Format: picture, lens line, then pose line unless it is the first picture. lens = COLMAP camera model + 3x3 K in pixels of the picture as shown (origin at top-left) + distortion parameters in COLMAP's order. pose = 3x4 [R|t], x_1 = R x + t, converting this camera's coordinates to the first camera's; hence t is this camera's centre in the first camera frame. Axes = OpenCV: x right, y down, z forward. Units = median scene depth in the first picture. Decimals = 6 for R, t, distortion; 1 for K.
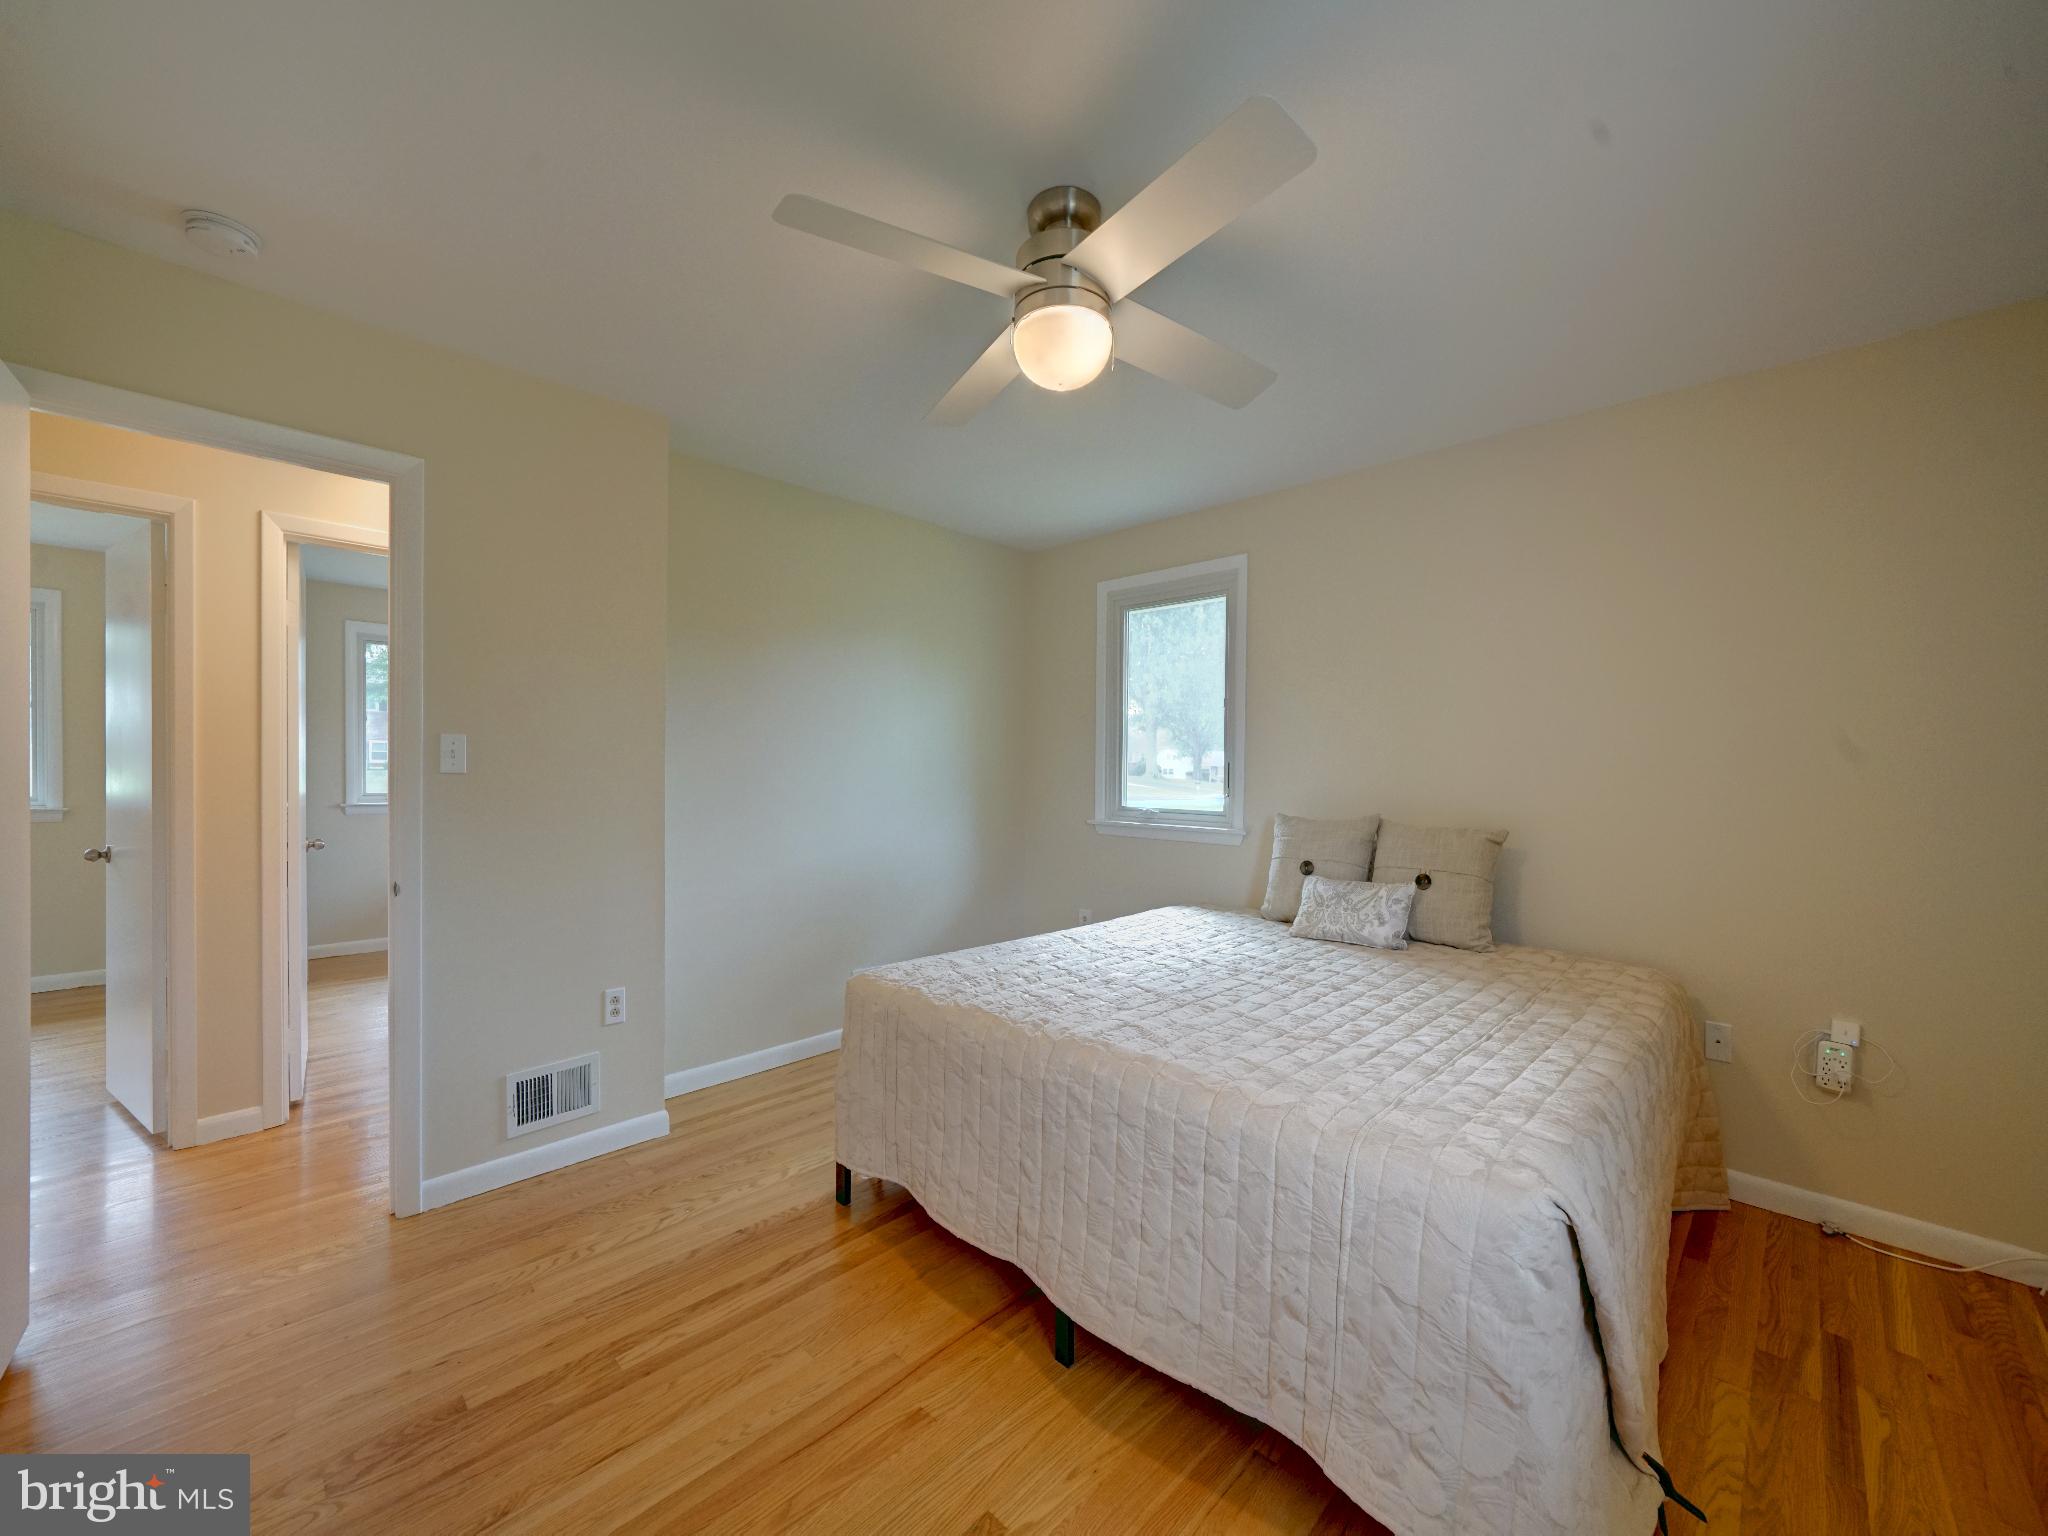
lens RADIAL K [[809.9, 0, 1023.1], [0, 809.9, 772.5], [0, 0, 1]] dist [-0.006466, 0.001844]
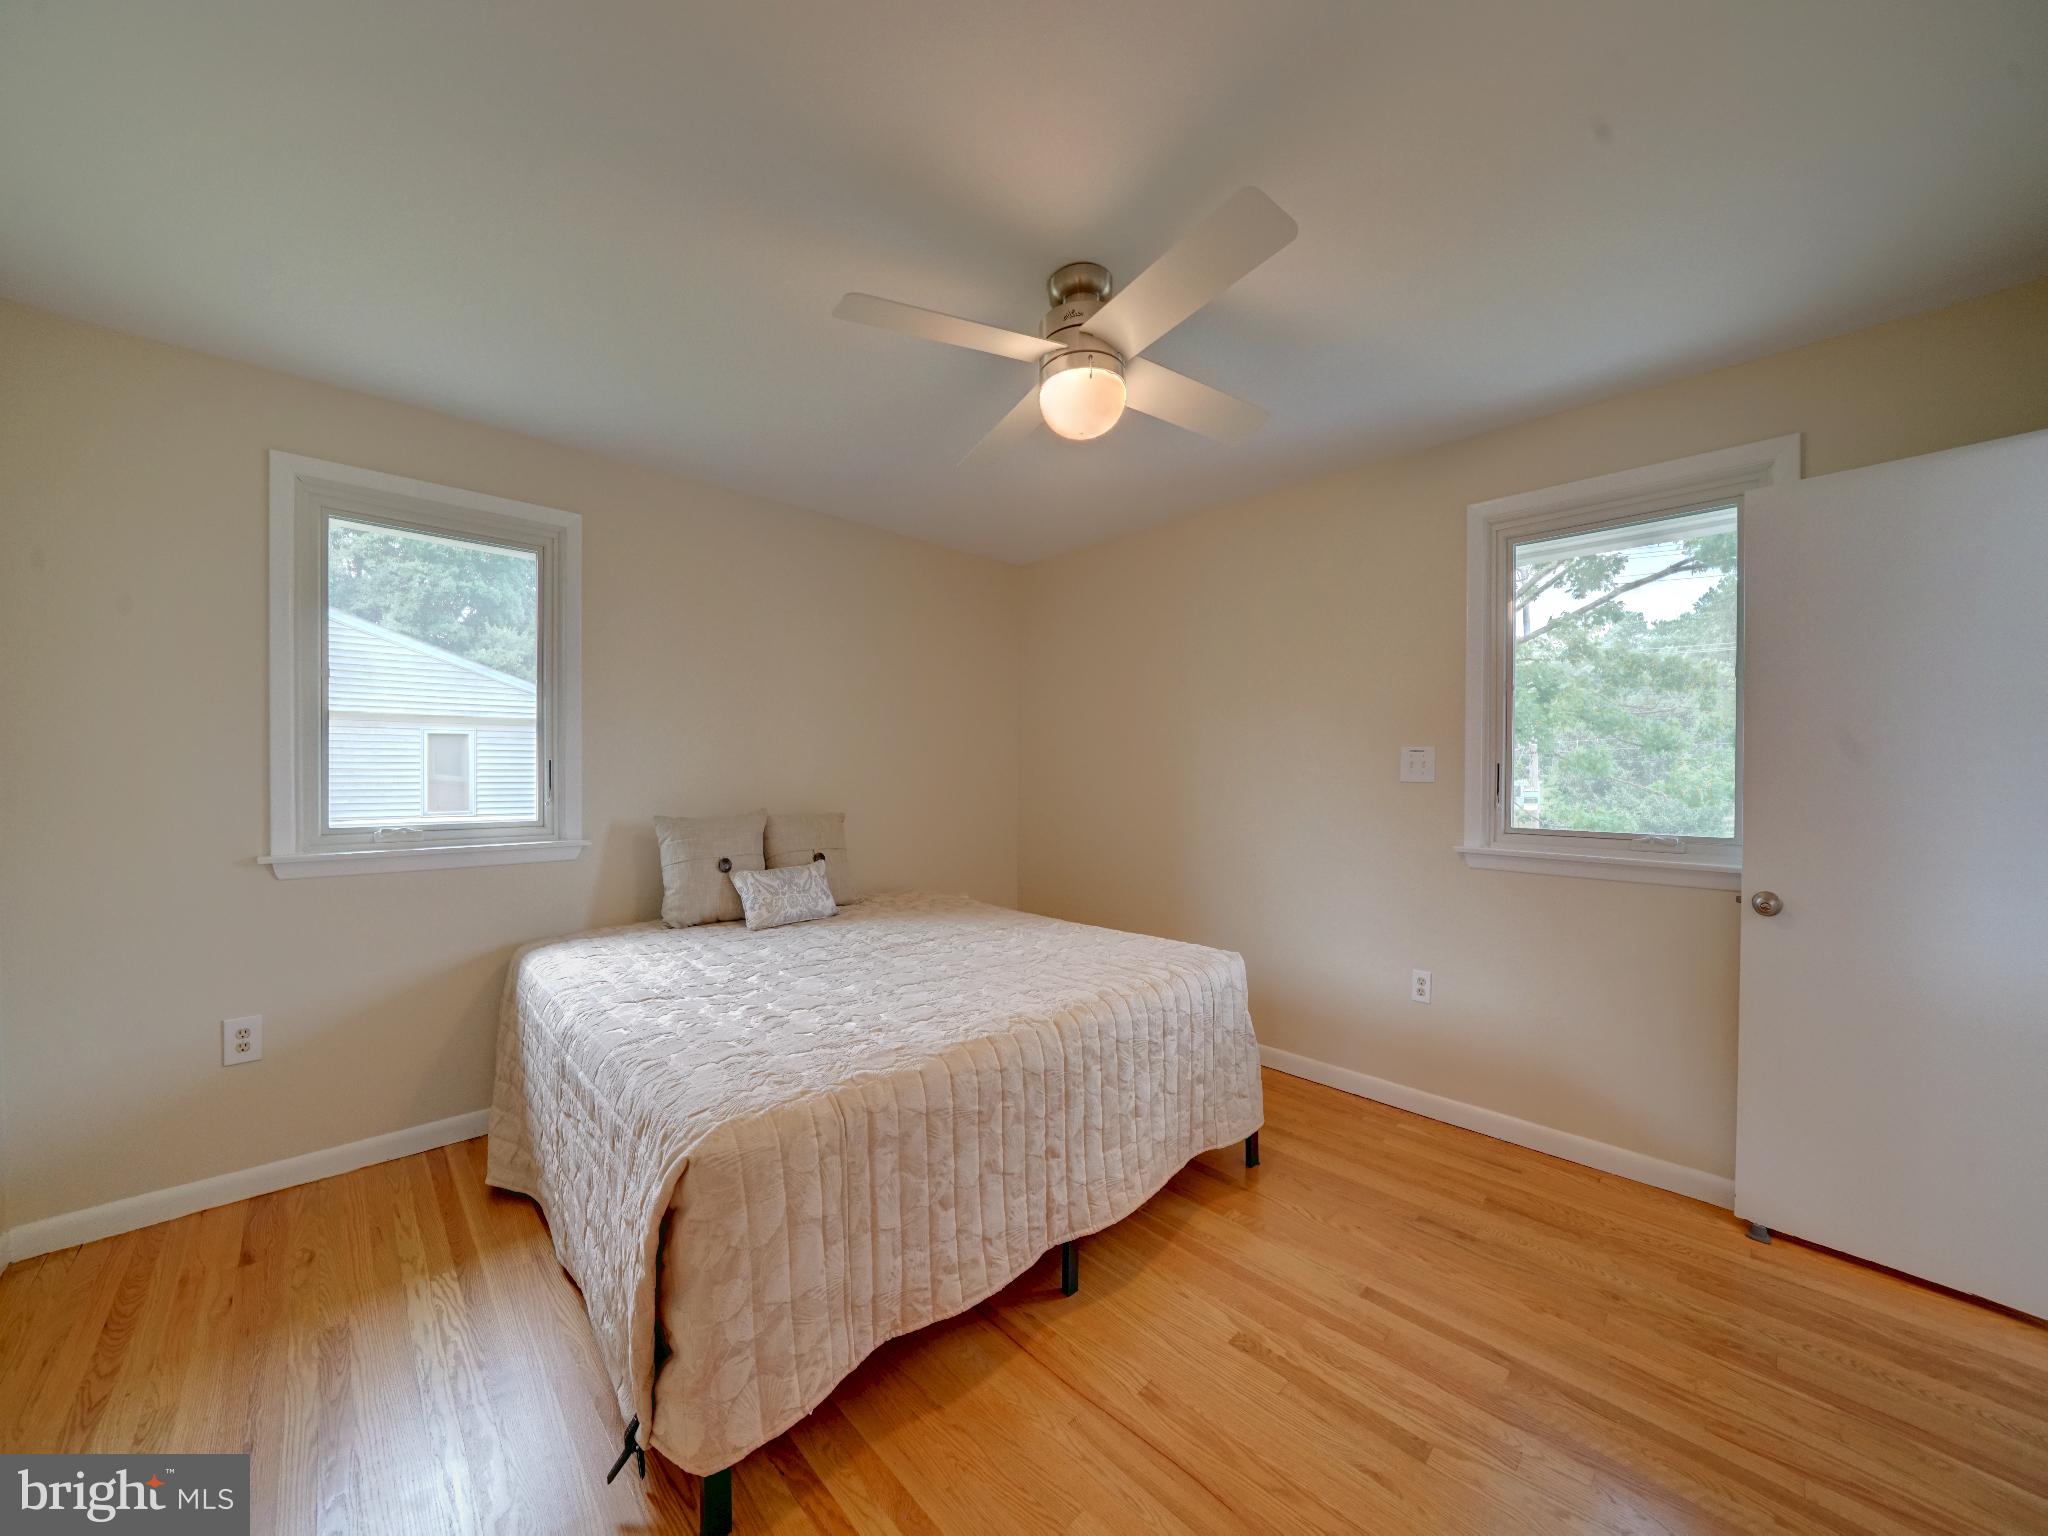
lens RADIAL K [[775.7, 0, 983.6], [0, 775.7, 769.7], [0, 0, 1]] dist [-0.006986, 0.000754]
pose [[0.018362, -0.009780, 0.999784, -0.971999], [0.000623, 0.999952, 0.009771, -0.019313], [-0.999831, 0.000443, 0.018367, 1.031450]]
